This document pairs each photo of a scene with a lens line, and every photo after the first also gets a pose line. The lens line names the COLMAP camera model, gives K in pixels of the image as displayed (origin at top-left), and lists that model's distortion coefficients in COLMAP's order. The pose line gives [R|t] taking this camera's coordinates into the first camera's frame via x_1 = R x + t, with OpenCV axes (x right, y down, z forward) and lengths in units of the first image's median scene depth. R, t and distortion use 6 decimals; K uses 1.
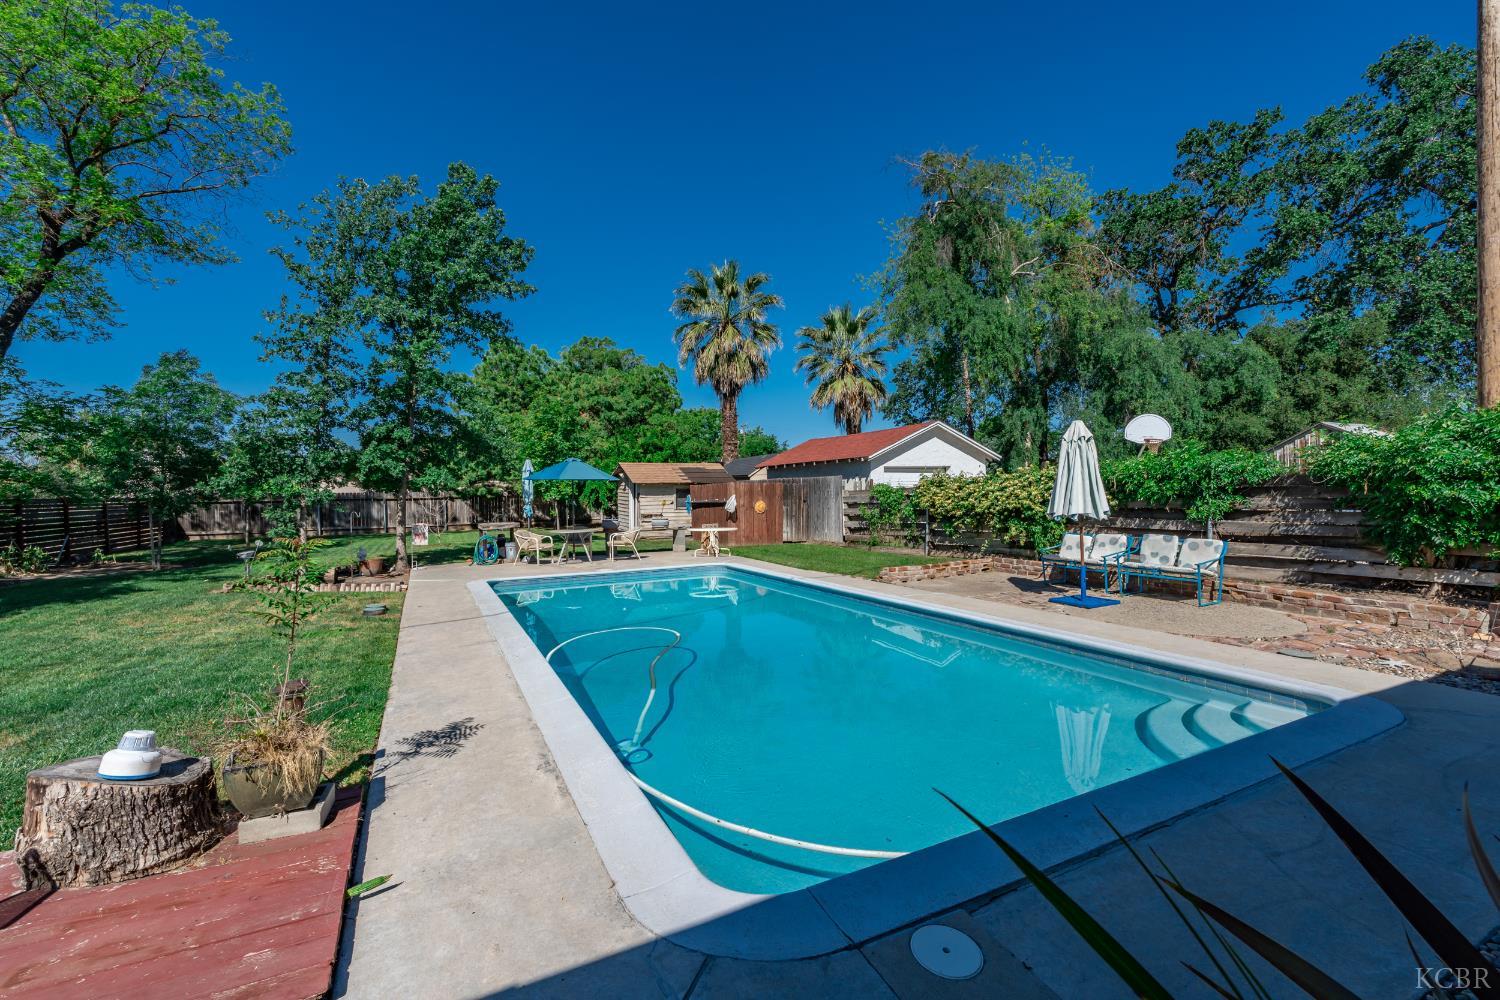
lens RADIAL K [[652.2, 0, 758.4], [0, 652.2, 502.1], [0, 0, 1]] dist [-0.001071, -0.000452]
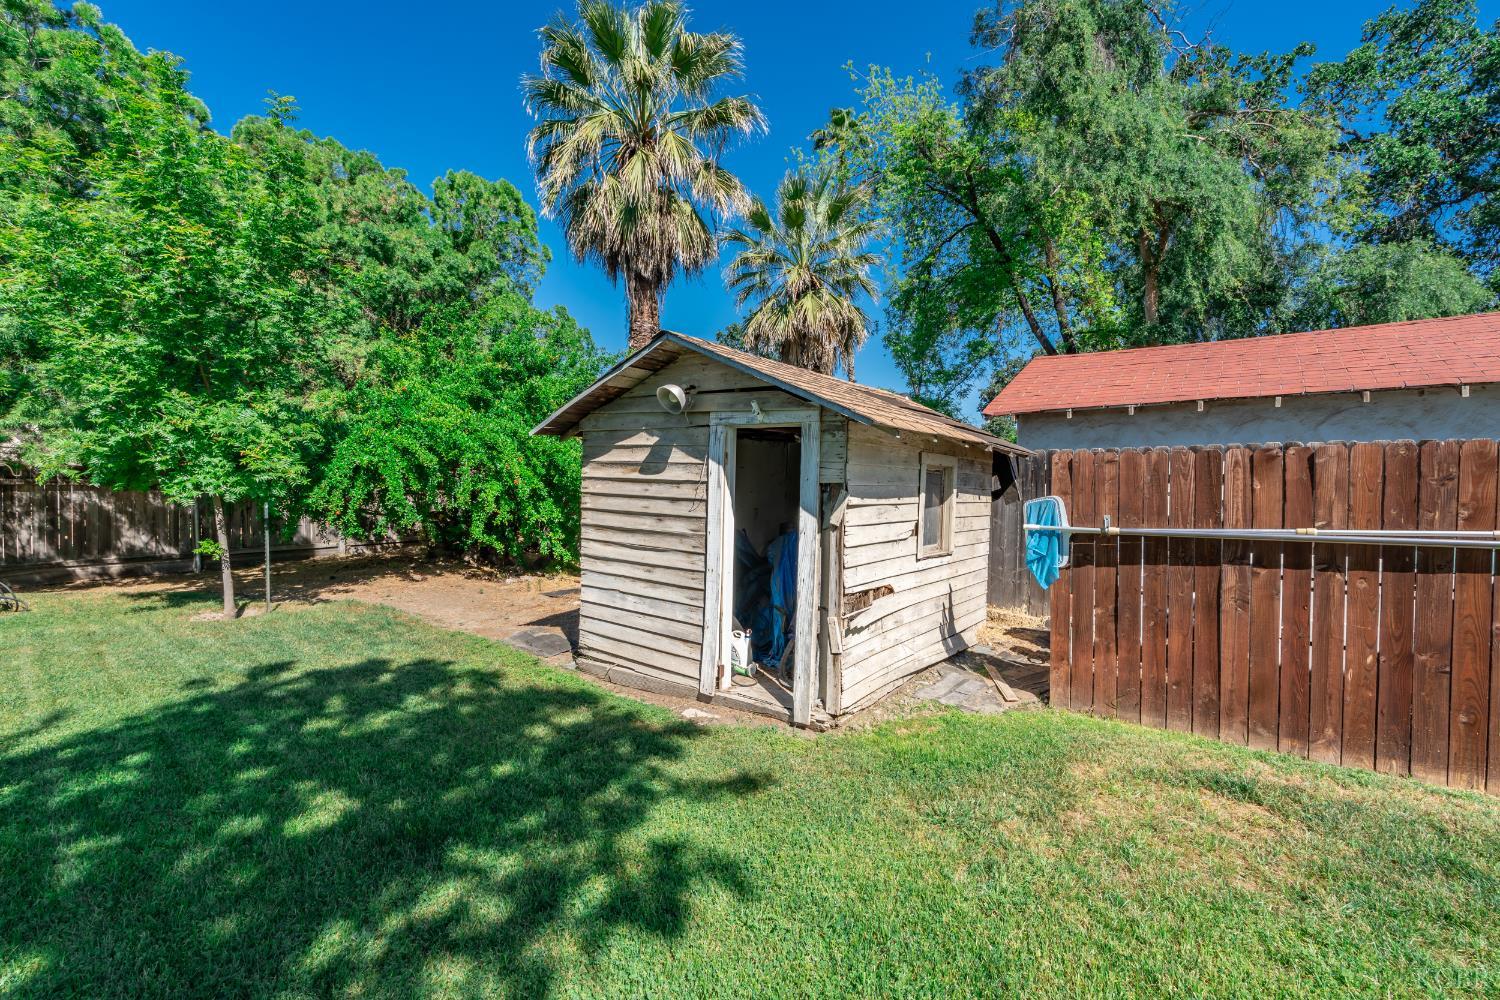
lens RADIAL K [[652.2, 0, 758.4], [0, 652.2, 502.1], [0, 0, 1]] dist [-0.001071, -0.000452]
pose [[0.905548, 0.008870, 0.424150, -0.283989], [-0.011161, 0.999933, 0.002919, -0.008944], [-0.424096, -0.007377, 0.905587, 0.841640]]
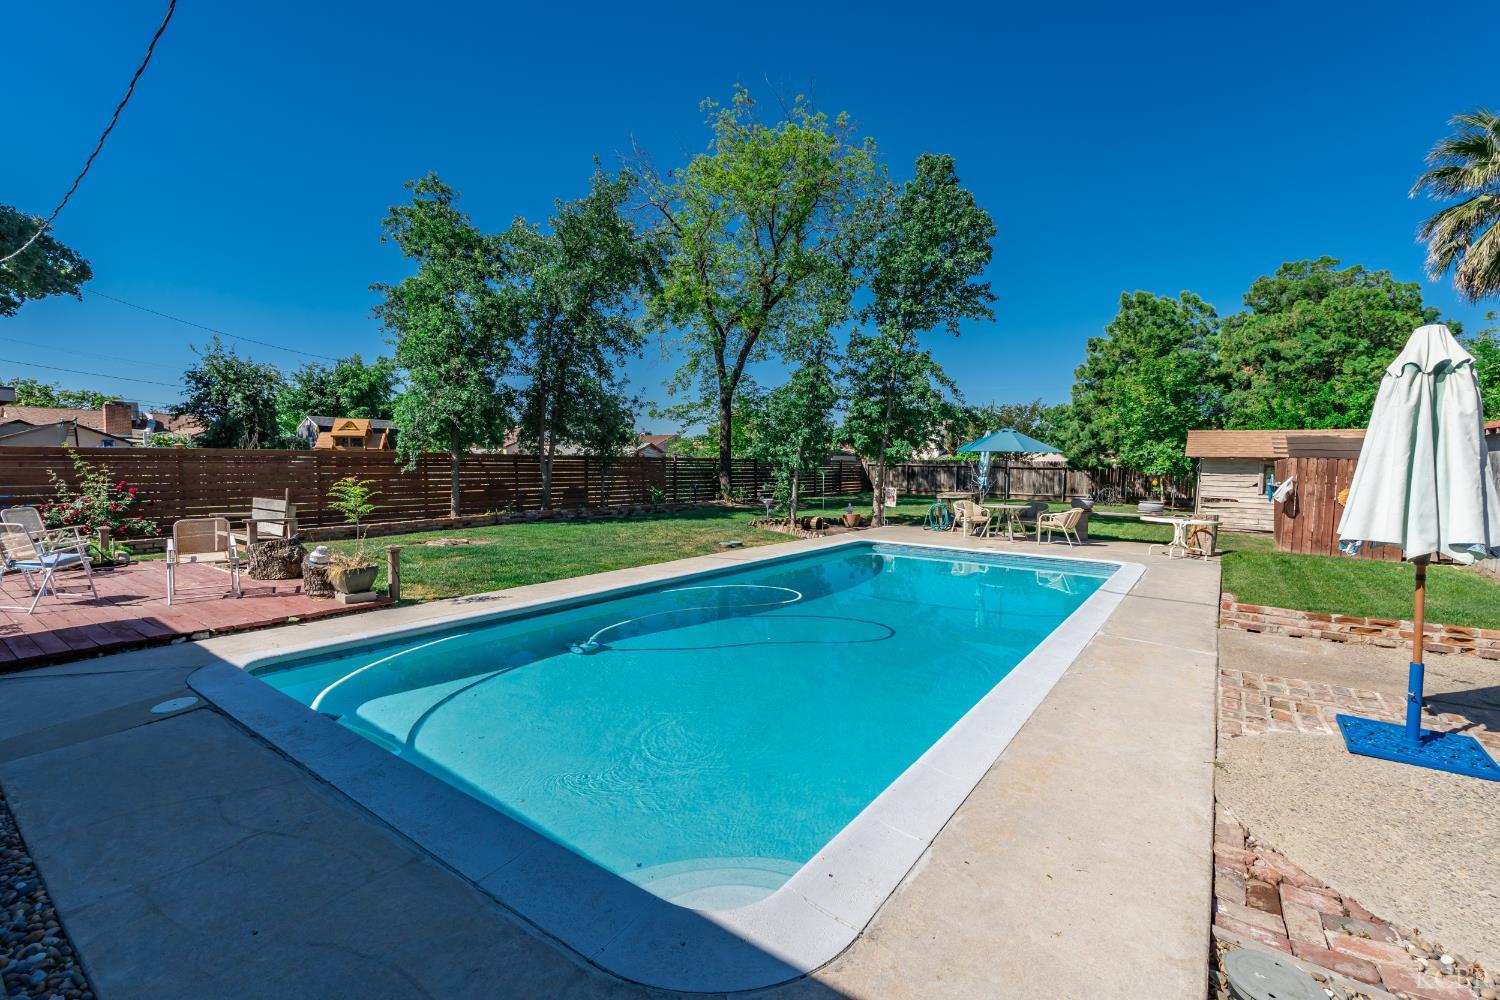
lens RADIAL K [[664.0, 0, 750.4], [0, 664.0, 498.1], [0, 0, 1]] dist [-0.000506, -0.000406]
pose [[0.459764, 0.075066, -0.884863, 0.272019], [-0.039352, 0.997164, 0.064146, -0.010026], [0.887169, 0.005329, 0.461414, 0.160088]]
